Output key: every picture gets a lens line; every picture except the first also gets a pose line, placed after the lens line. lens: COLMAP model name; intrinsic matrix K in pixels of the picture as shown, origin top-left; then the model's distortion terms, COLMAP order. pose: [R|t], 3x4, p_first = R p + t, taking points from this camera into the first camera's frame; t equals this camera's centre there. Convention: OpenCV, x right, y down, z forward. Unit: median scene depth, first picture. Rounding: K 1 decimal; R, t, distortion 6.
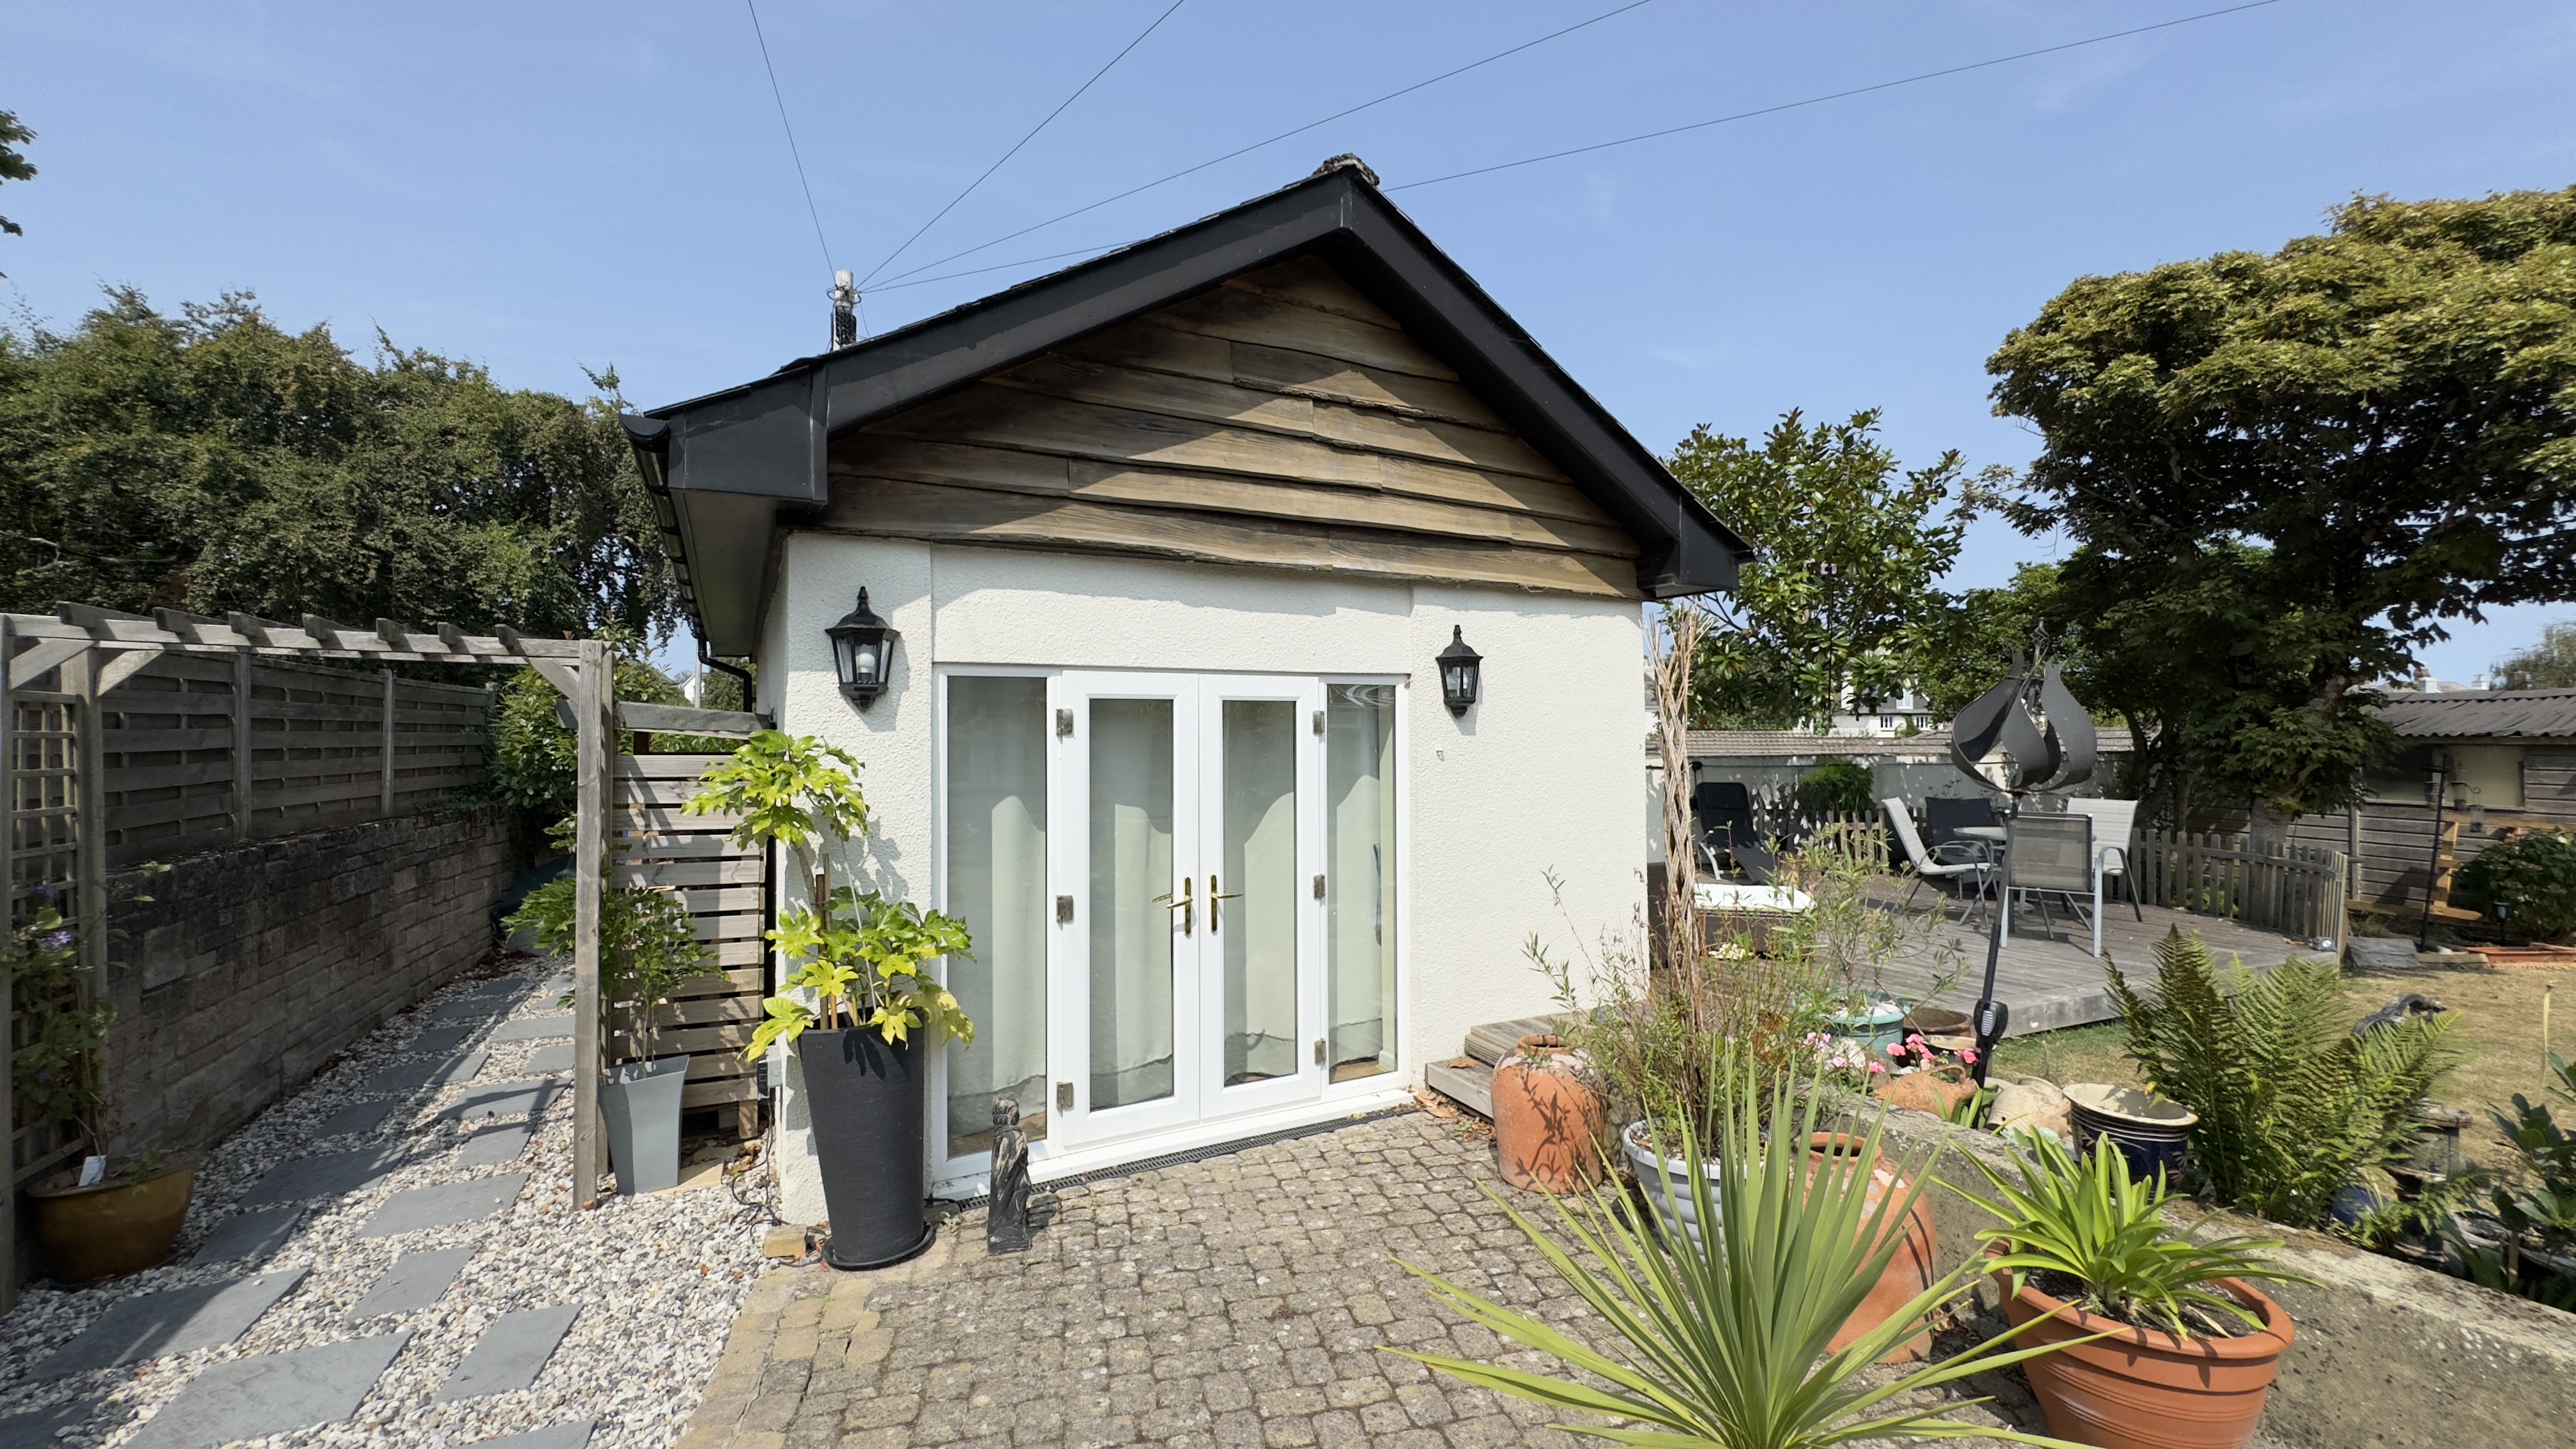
lens RADIAL K [[1030.7, 0, 1286.9], [0, 1030.7, 719.9], [0, 0, 1]] dist [-0.001713, -0.000259]
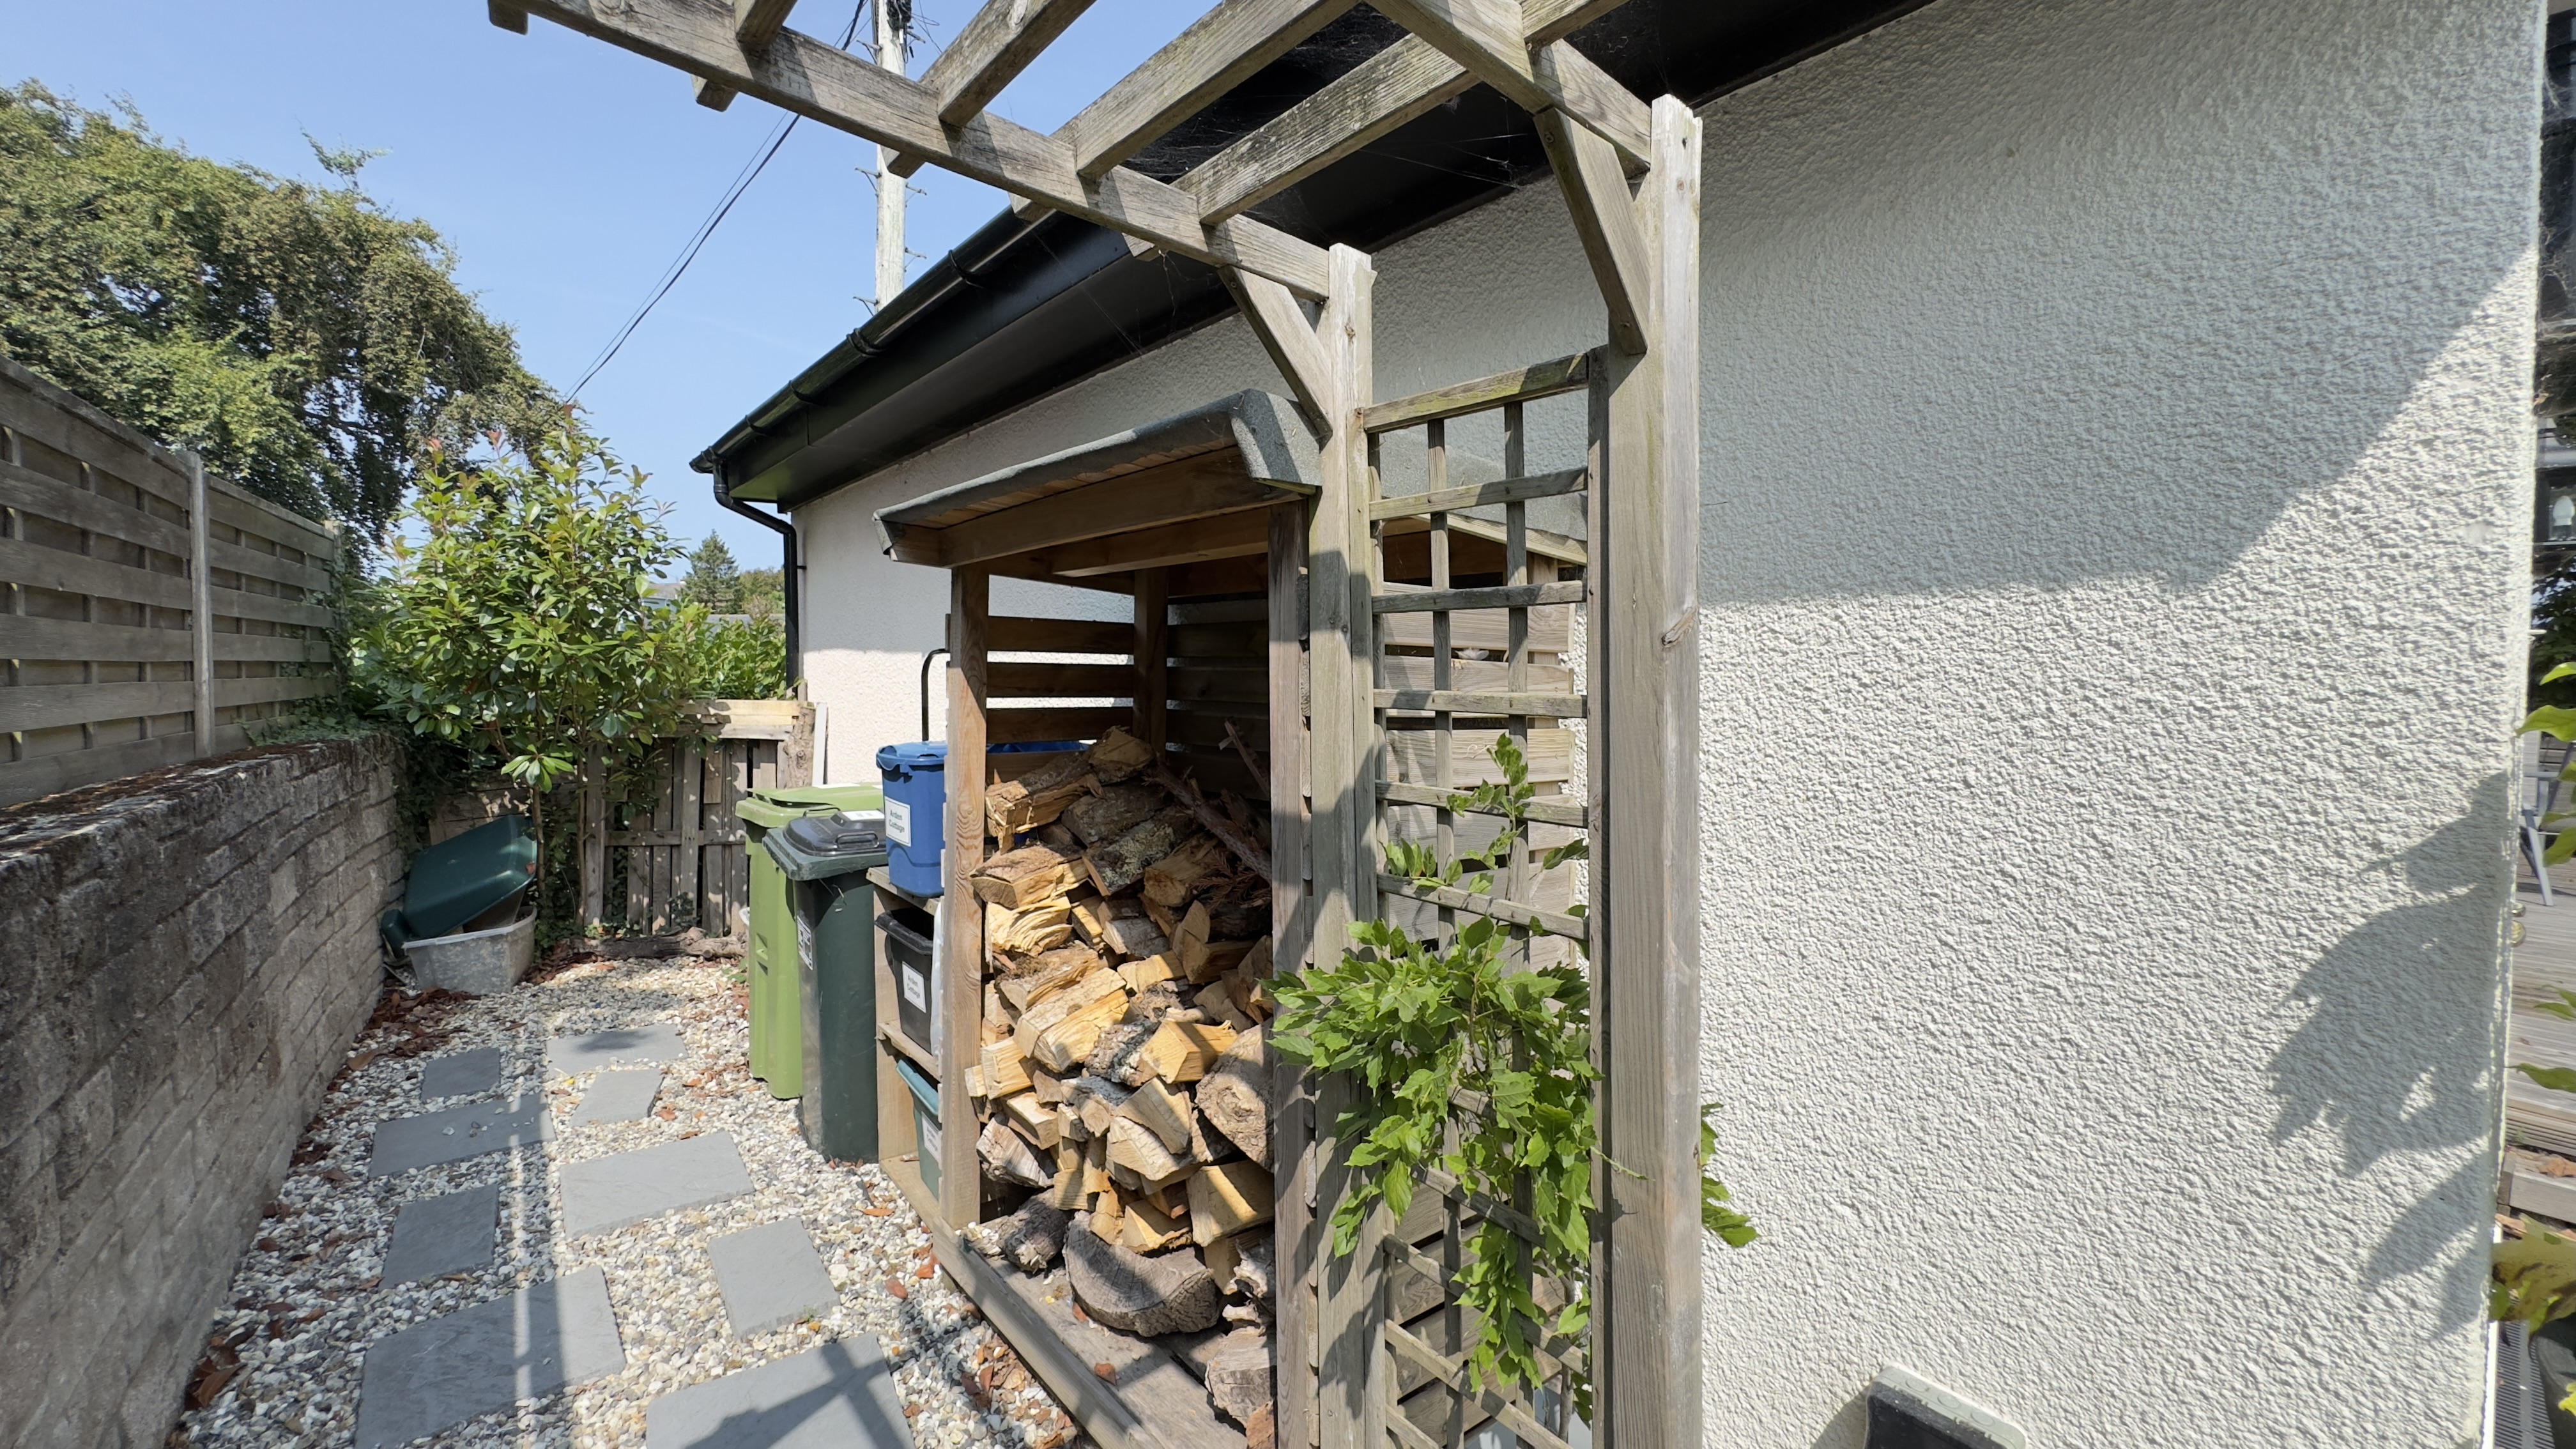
lens RADIAL K [[1007.3, 0, 1268.1], [0, 1007.3, 719.9], [0, 0, 1]] dist [-0.011507, 0.000003]
pose [[0.977081, -0.001289, 0.212862, -0.460903], [-0.012228, 0.997991, 0.062169, 0.039619], [-0.212514, -0.063347, 0.975102, 0.413512]]
